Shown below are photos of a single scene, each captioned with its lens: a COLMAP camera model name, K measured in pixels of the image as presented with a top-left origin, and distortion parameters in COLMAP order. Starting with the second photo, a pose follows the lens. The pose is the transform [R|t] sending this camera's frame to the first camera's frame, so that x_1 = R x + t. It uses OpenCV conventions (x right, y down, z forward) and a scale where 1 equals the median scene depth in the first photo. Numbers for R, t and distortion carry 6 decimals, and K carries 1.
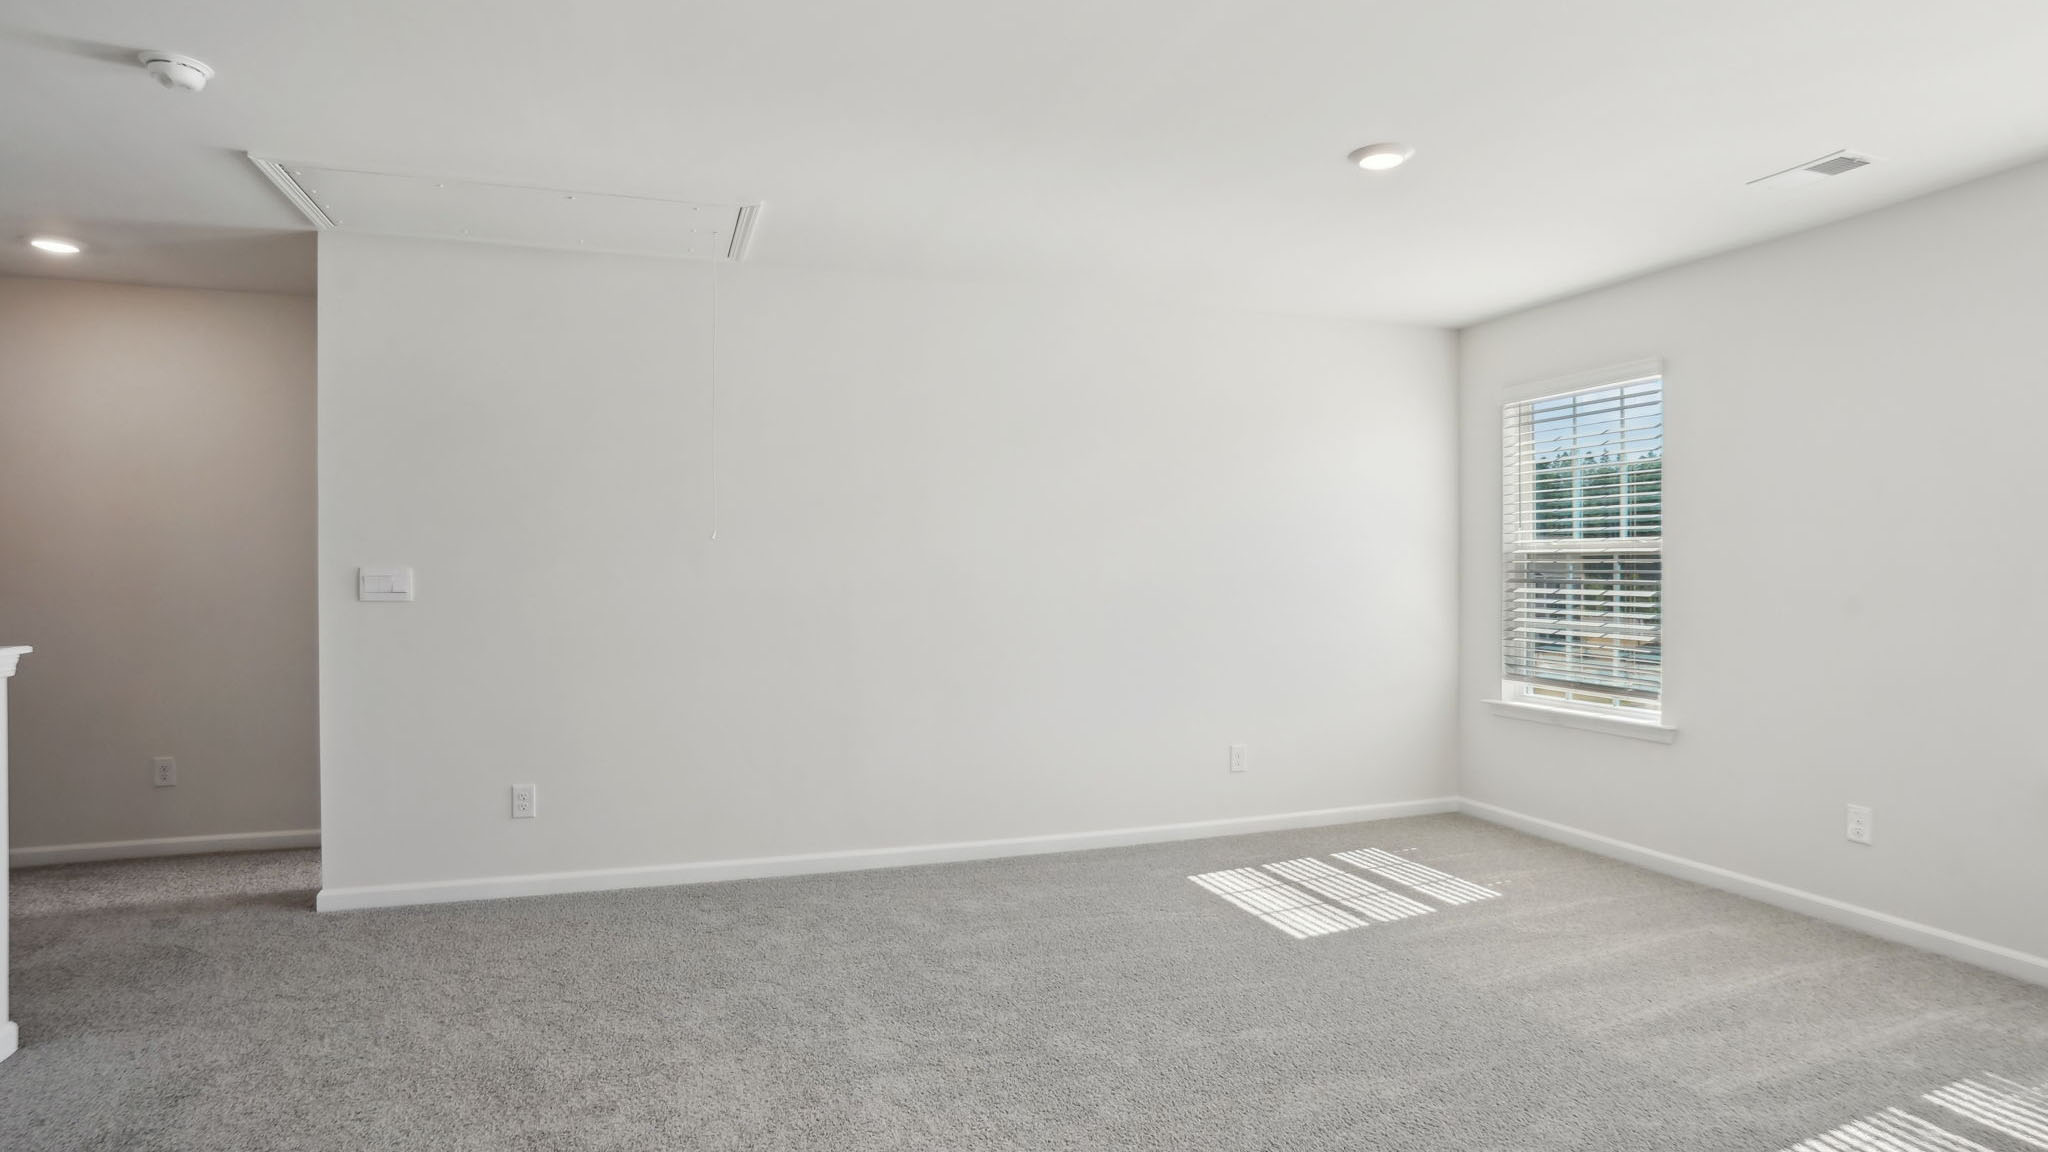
lens RADIAL K [[1120.1, 0, 994.0], [0, 1120.1, 579.3], [0, 0, 1]] dist [-0.056329, 0.037167]
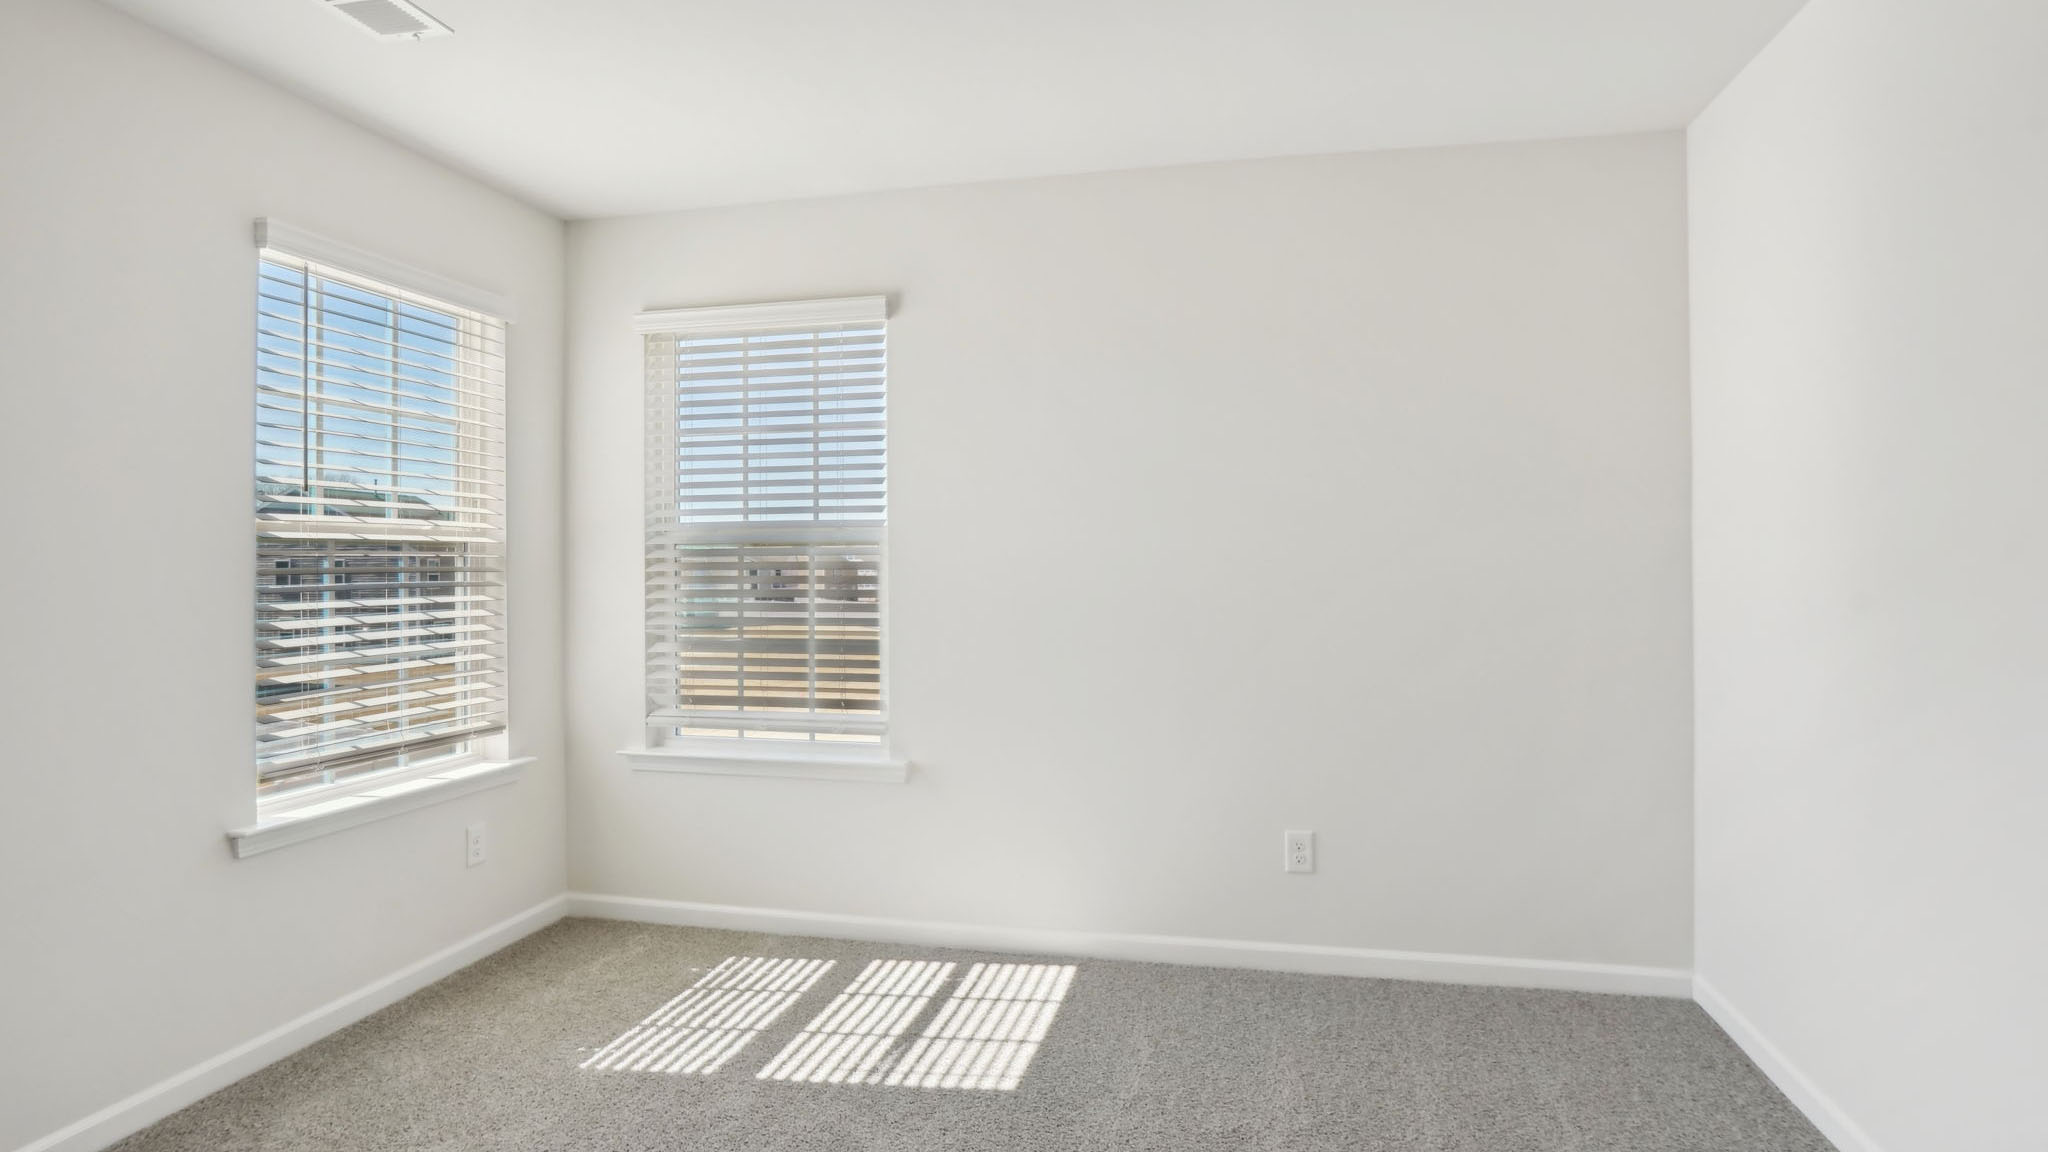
lens RADIAL K [[1109.8, 0, 1048.5], [0, 1109.8, 559.7], [0, 0, 1]] dist [-0.061125, 0.034565]
pose [[-0.856800, 0.008598, 0.515577, -0.131304], [0.020501, 0.999638, 0.017398, -0.016757], [-0.515241, 0.025476, -0.856667, 1.419540]]
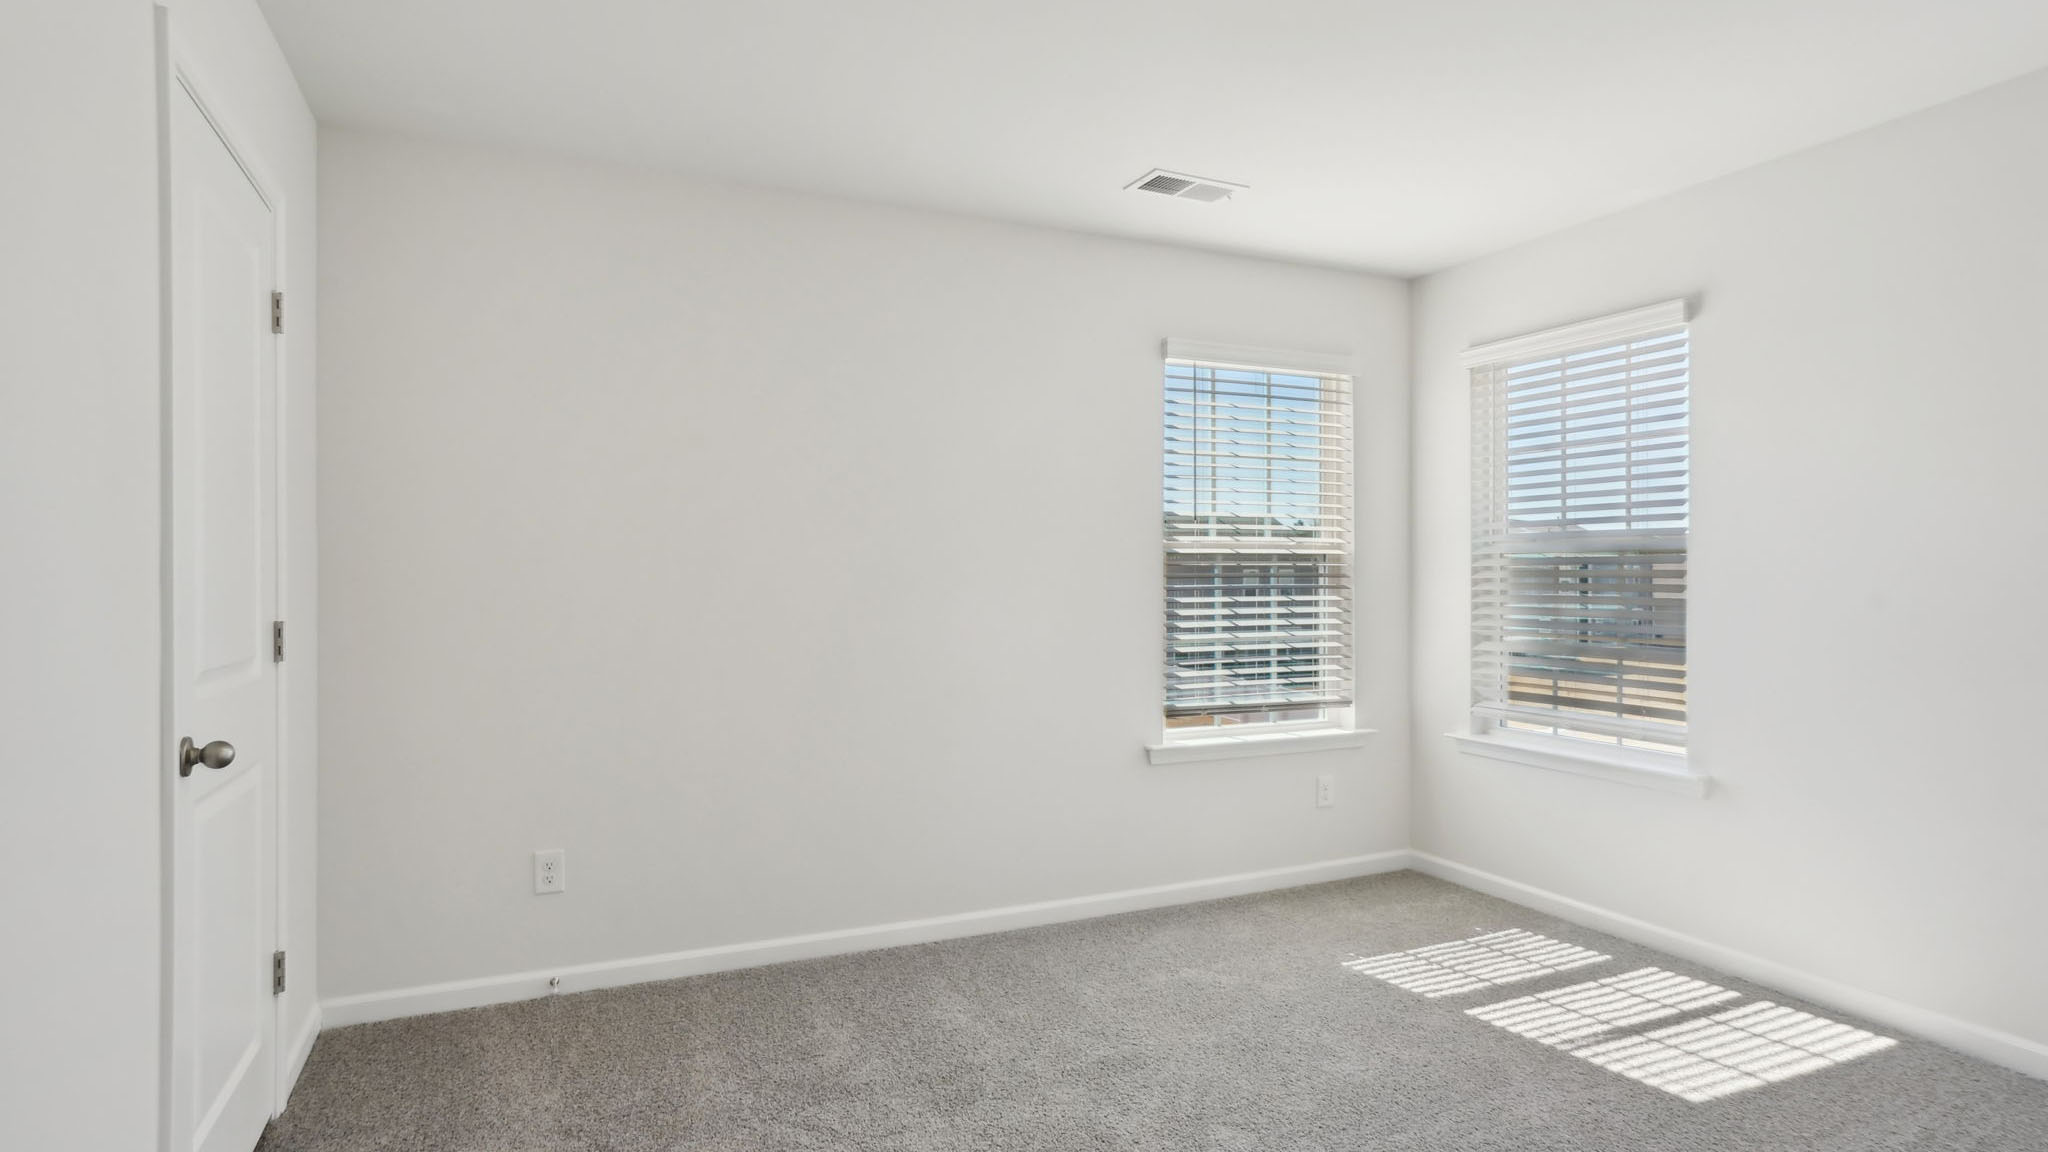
lens RADIAL K [[1120.1, 0, 994.0], [0, 1120.1, 579.3], [0, 0, 1]] dist [-0.056329, 0.037167]
pose [[-0.079901, -0.003158, 0.996798, -0.346669], [0.026136, 0.999645, 0.005262, -0.014310], [-0.996460, 0.026473, -0.079790, 1.349572]]
